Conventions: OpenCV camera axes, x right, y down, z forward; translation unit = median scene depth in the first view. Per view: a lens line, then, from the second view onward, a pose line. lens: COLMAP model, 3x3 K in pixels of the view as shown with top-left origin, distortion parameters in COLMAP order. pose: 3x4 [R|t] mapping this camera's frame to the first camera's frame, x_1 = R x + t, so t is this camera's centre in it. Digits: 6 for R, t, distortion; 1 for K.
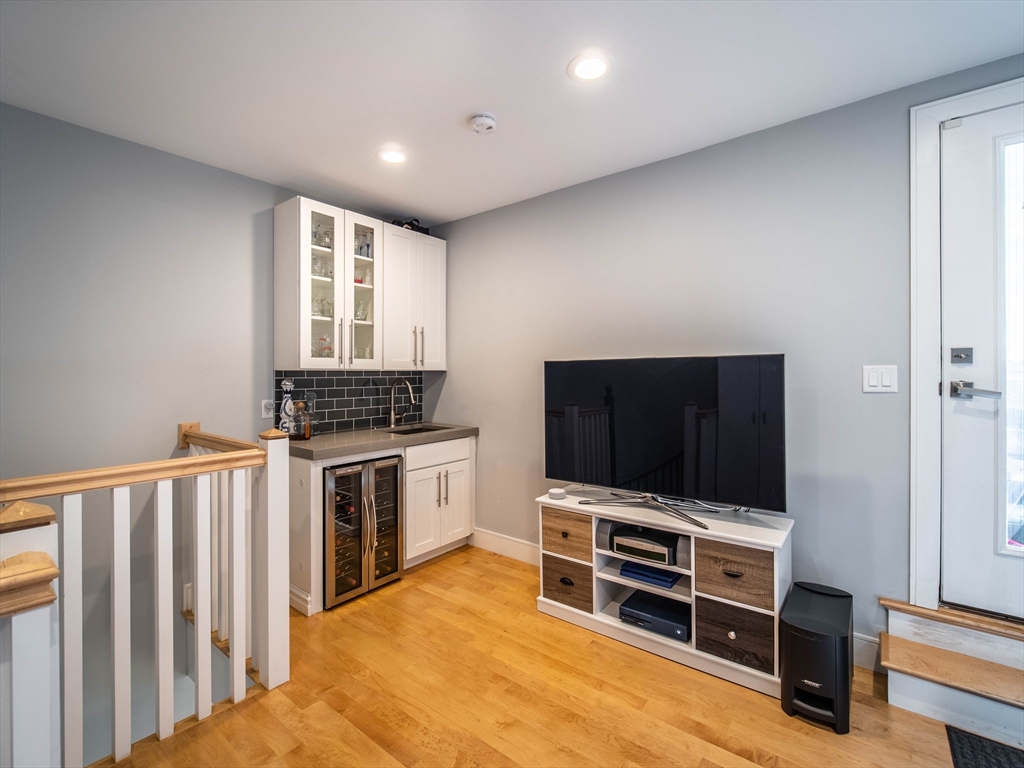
lens RADIAL K [[470.9, 0, 505.8], [0, 470.9, 373.3], [0, 0, 1]] dist [-0.013530, 0.000275]
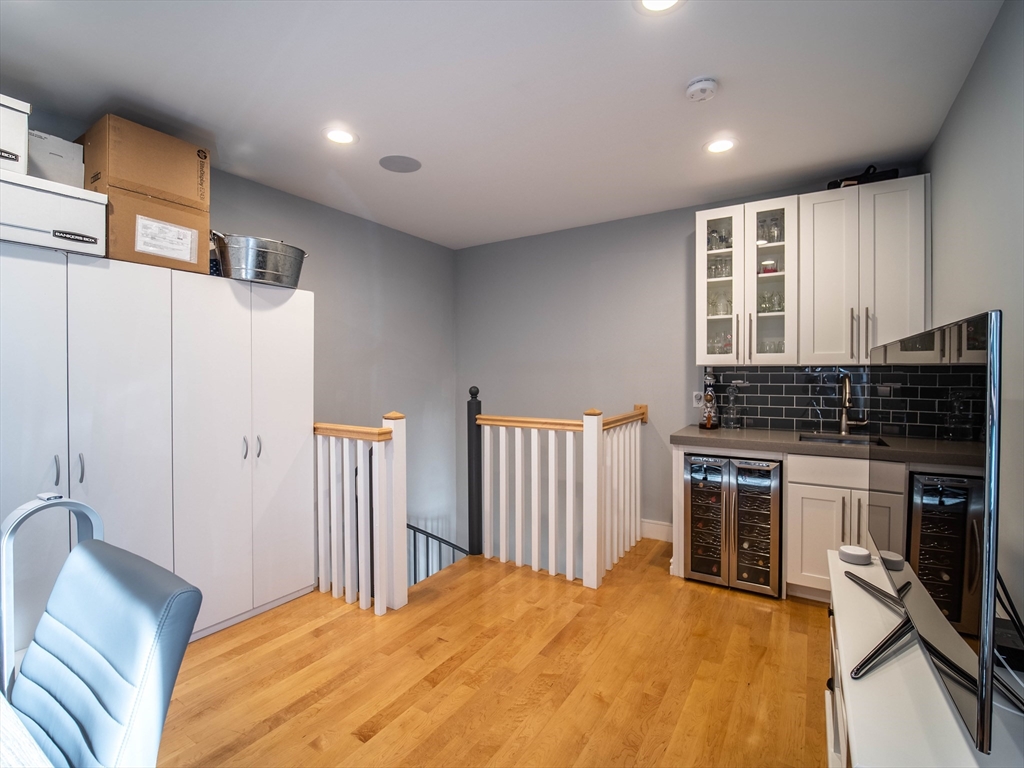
lens RADIAL K [[470.9, 0, 503.6], [0, 470.9, 378.6], [0, 0, 1]] dist [-0.013530, 0.000275]
pose [[0.108377, 0.016329, -0.993976, 0.601428], [0.000638, 0.999864, 0.016495, 0.004189], [0.994110, -0.002422, 0.108352, 0.392636]]
